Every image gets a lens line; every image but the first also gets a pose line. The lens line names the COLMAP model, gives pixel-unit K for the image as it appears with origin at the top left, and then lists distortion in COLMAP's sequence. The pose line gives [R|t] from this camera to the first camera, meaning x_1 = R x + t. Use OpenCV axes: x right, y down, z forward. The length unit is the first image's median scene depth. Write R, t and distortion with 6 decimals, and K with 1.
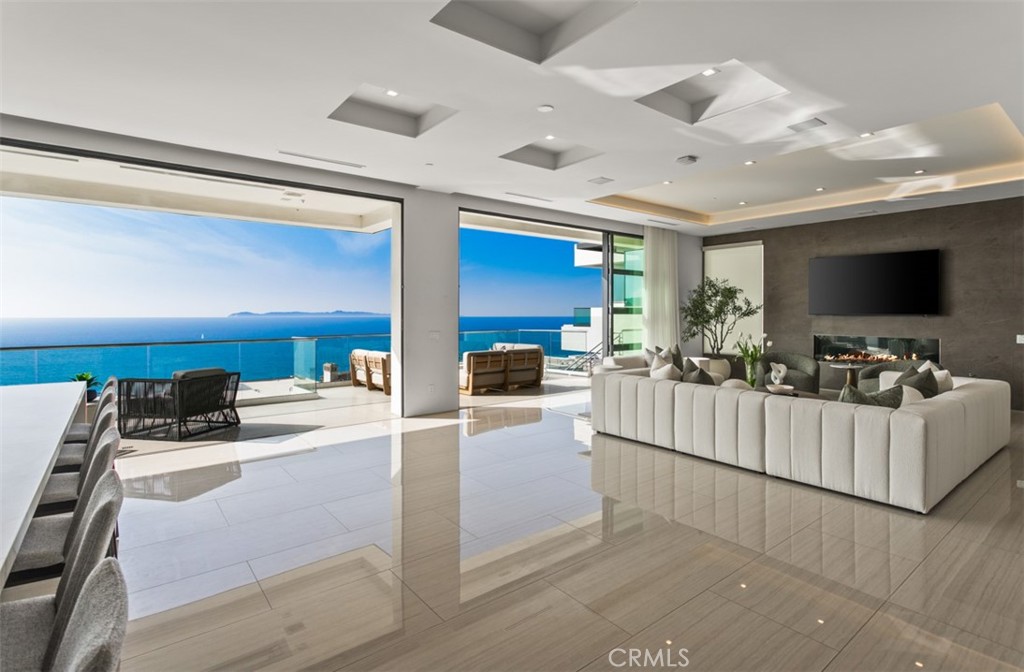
lens RADIAL K [[519.5, 0, 513.0], [0, 519.5, 313.0], [0, 0, 1]] dist [-0.003464, 0.000525]
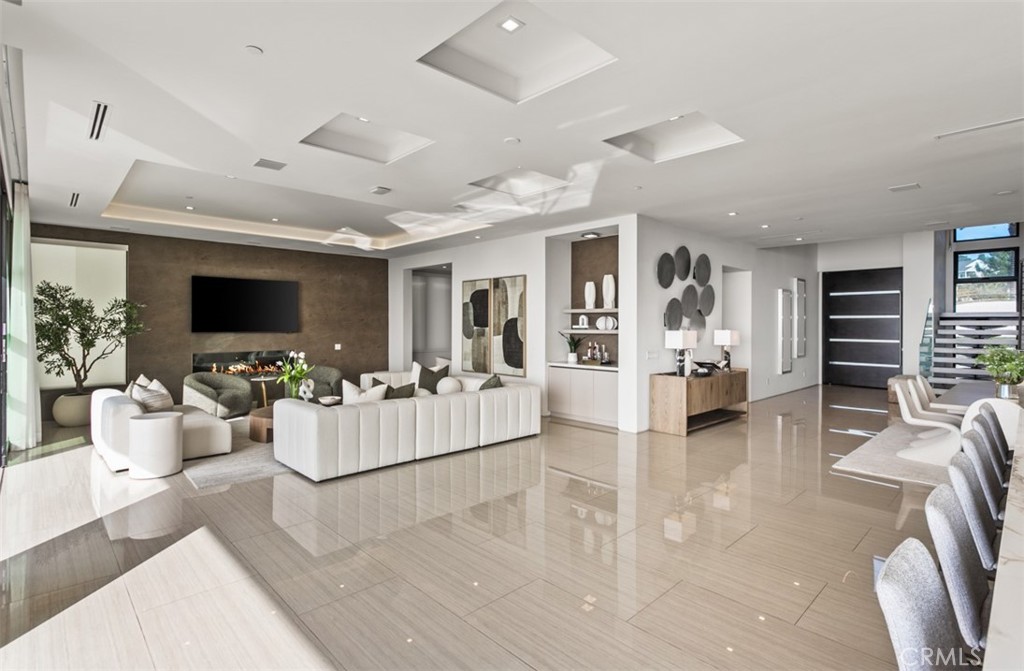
lens RADIAL K [[503.4, 0, 508.4], [0, 503.4, 322.4], [0, 0, 1]] dist [0.001897, 0.001376]
pose [[-0.062728, 0.004140, 0.998022, -0.454937], [0.001214, 0.999991, -0.004072, -0.013486], [-0.998030, 0.000957, -0.062733, 0.516643]]
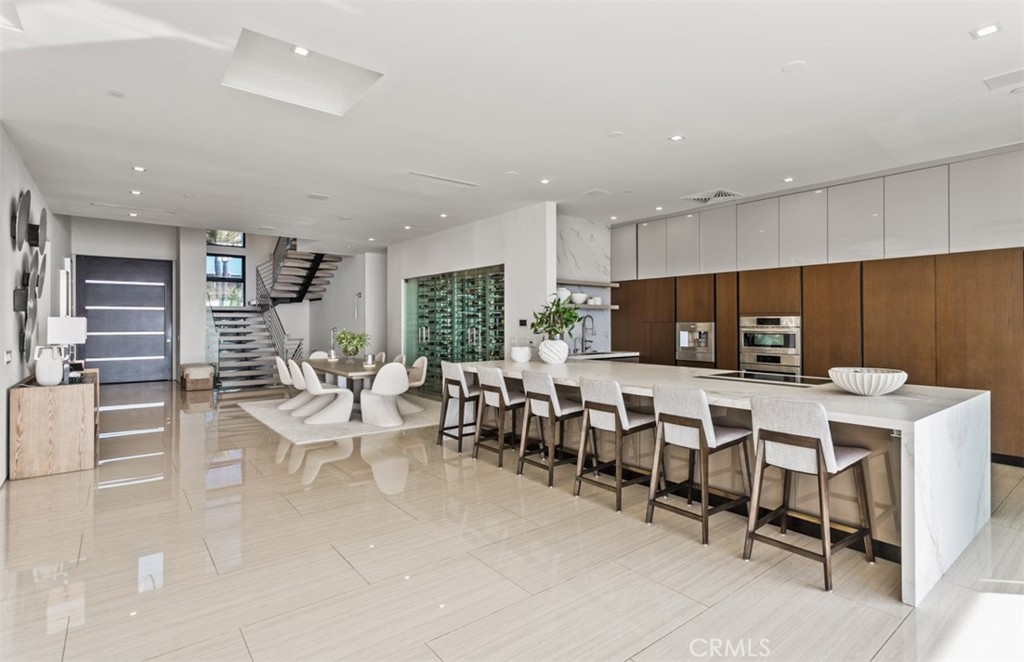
lens RADIAL K [[501.4, 0, 506.4], [0, 501.4, 322.4], [0, 0, 1]] dist [0.012601, 0.000229]
pose [[-0.999457, 0.001222, 0.032925, -0.150453], [0.001329, 0.999994, 0.003229, 0.001871], [-0.032921, 0.003271, -0.999453, 0.727480]]
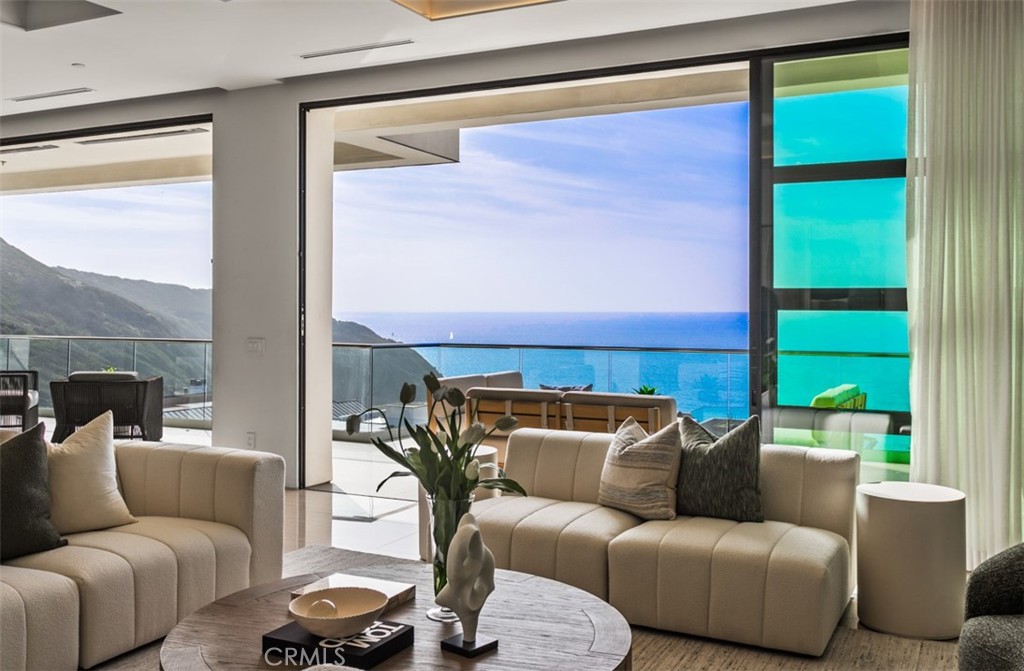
lens RADIAL K [[965.9, 0, 488.9], [0, 965.9, 303.3], [0, 0, 1]] dist [0.004607, 0.008811]
pose [[0.387065, -0.000330, -0.922052, 0.722951], [-0.003525, 0.999992, -0.001837, -0.000224], [0.922046, 0.003961, 0.387061, 0.659766]]
